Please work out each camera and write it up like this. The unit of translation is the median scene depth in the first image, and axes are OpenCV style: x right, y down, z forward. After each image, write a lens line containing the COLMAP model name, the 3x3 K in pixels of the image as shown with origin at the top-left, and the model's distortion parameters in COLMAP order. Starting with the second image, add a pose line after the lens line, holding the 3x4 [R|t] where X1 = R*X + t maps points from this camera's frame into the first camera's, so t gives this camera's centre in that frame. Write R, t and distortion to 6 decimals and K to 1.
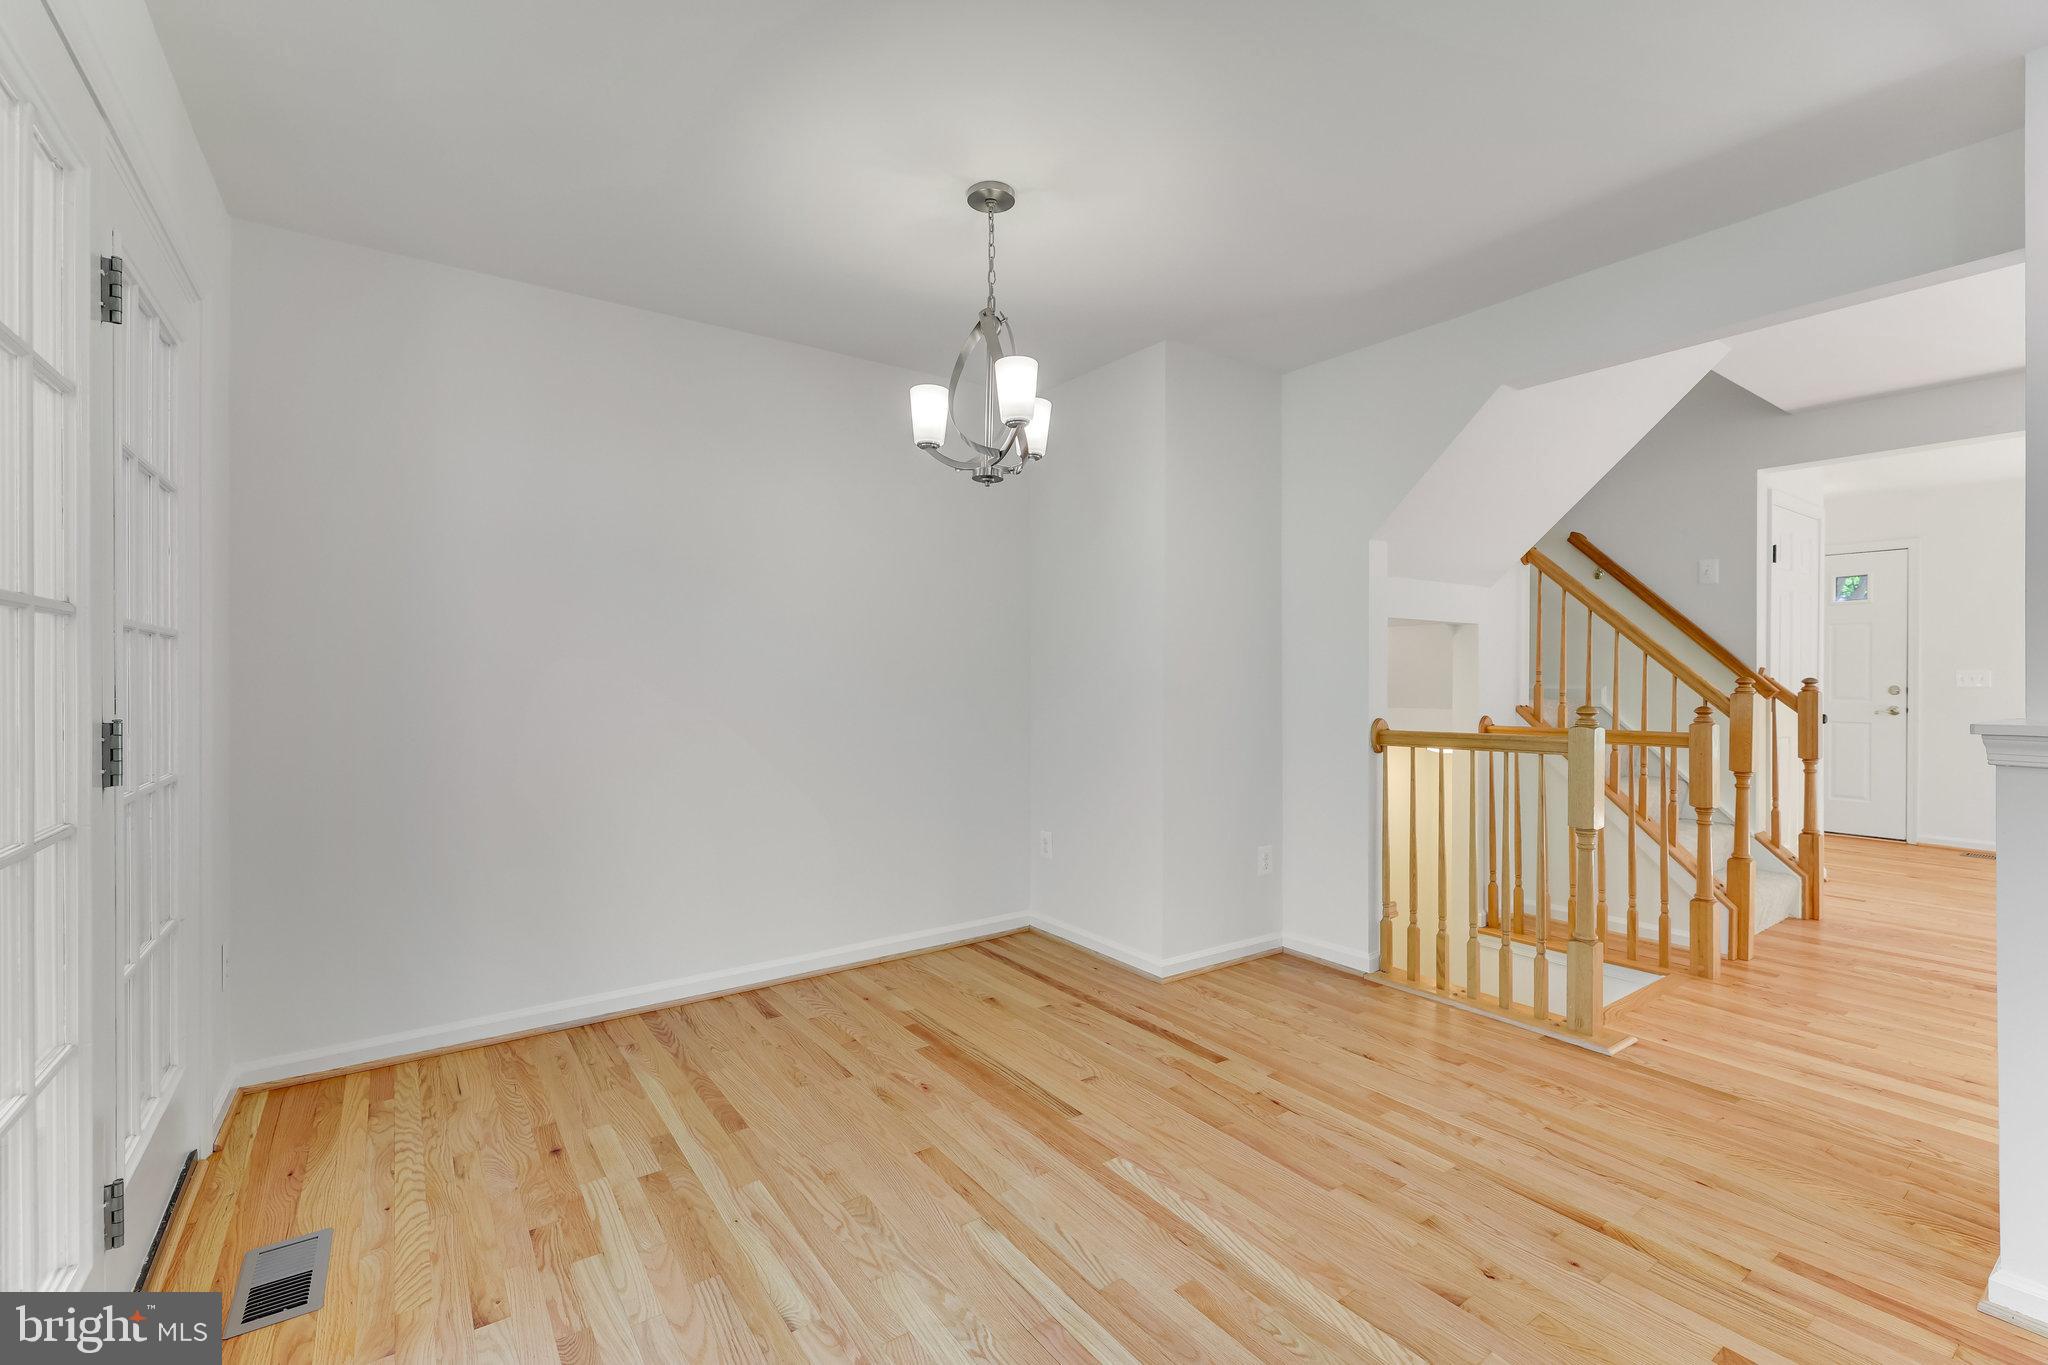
lens RADIAL K [[886.7, 0, 1021.5], [0, 886.7, 680.3], [0, 0, 1]] dist [0.000981, -0.000480]
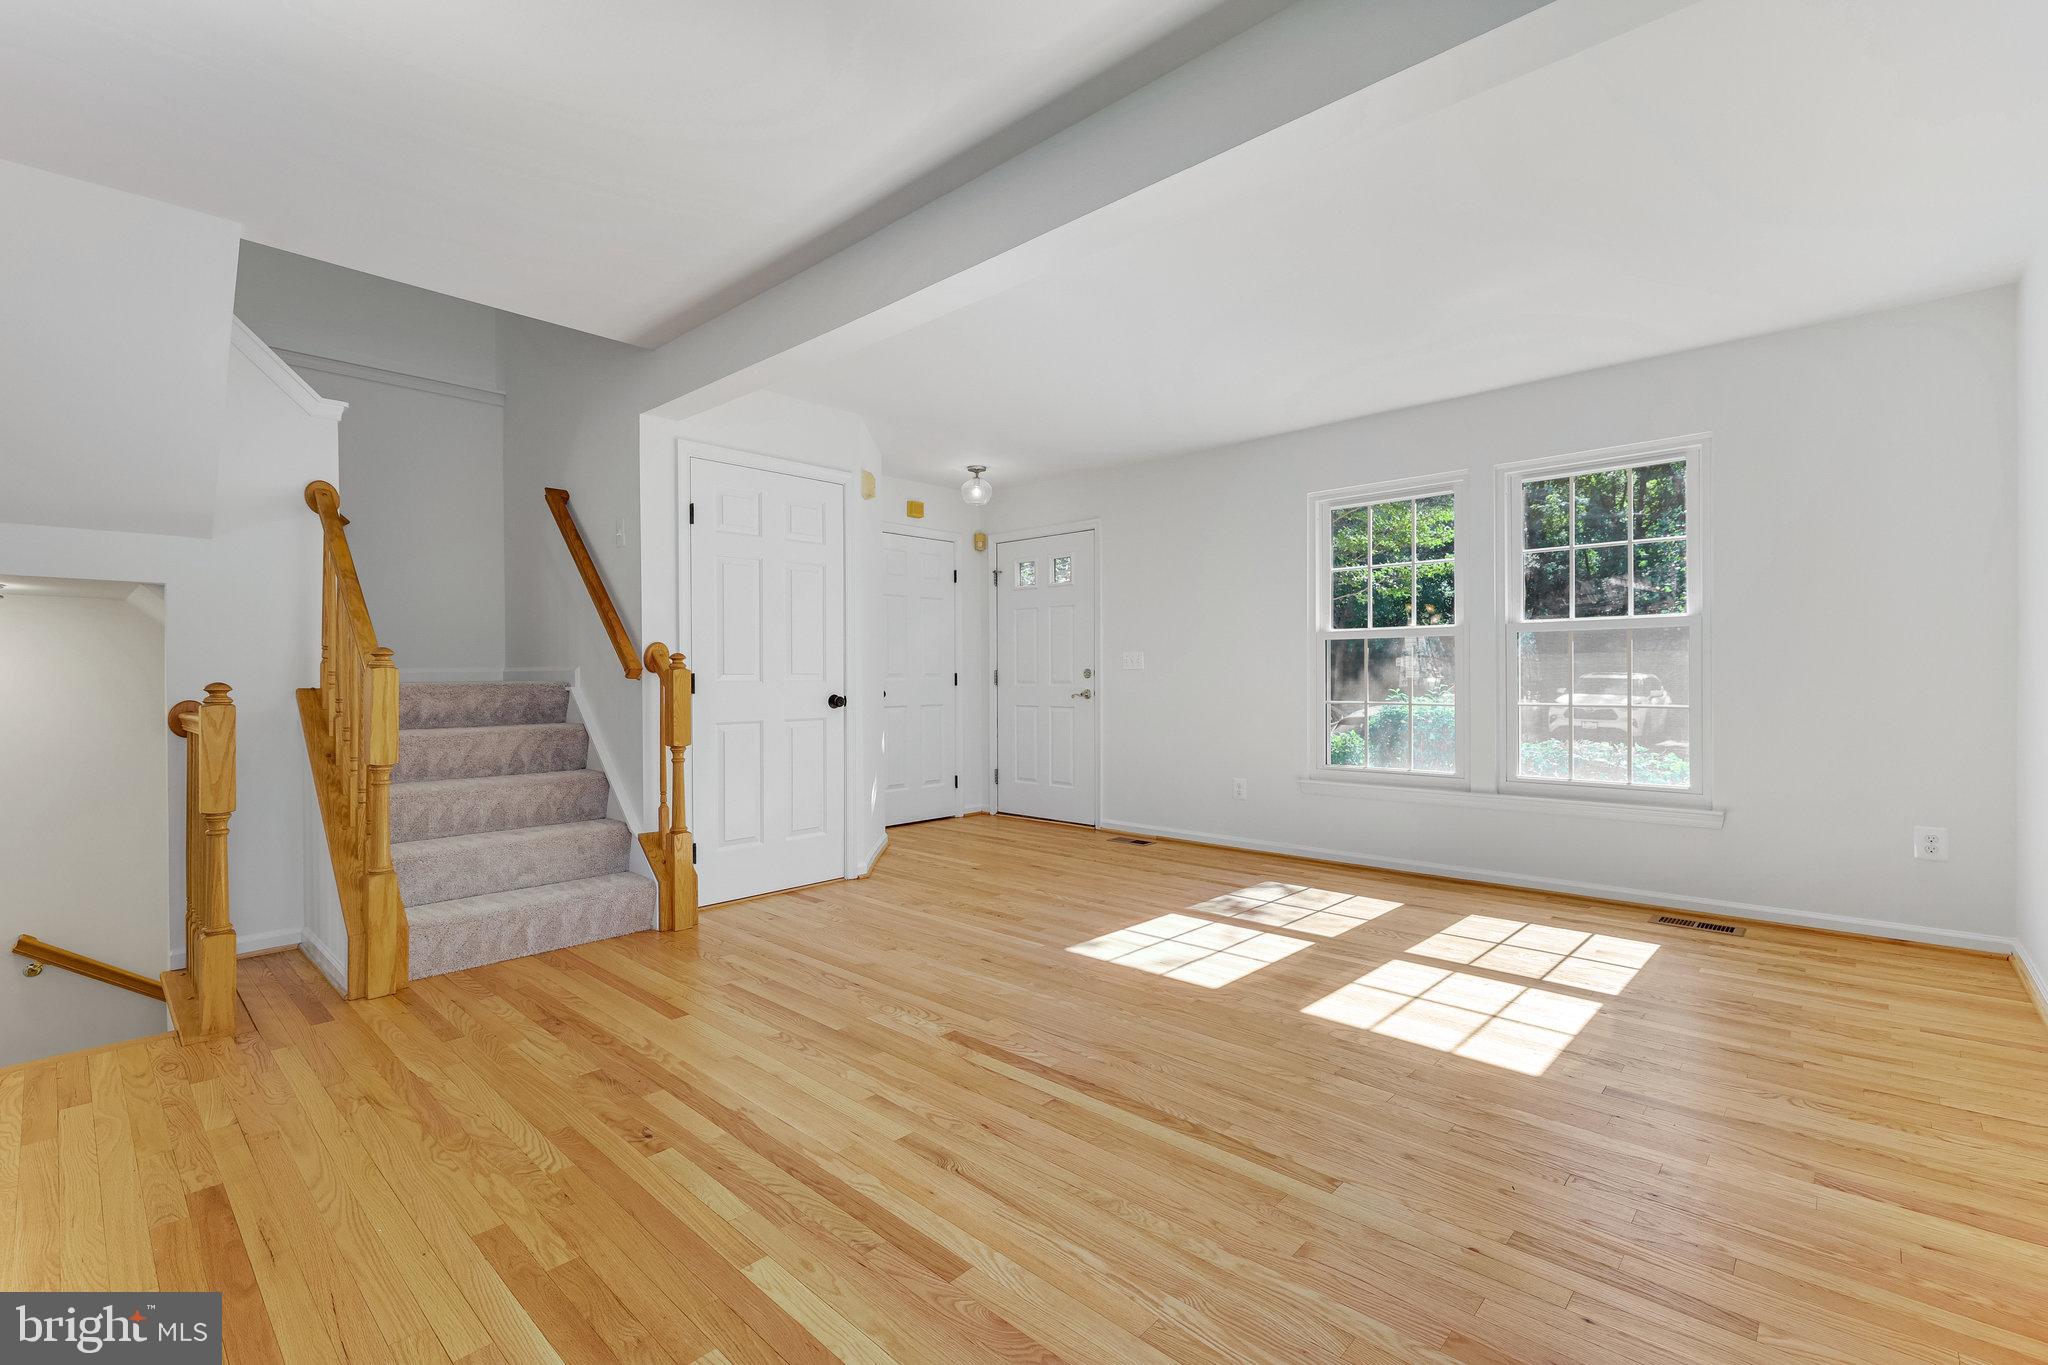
lens RADIAL K [[886.7, 0, 1021.5], [0, 886.7, 680.3], [0, 0, 1]] dist [0.000981, -0.000480]
pose [[0.978331, -0.006036, 0.206961, 1.343553], [0.005614, 0.999981, 0.002626, 0.030343], [-0.206973, -0.001408, 0.978346, 0.100487]]
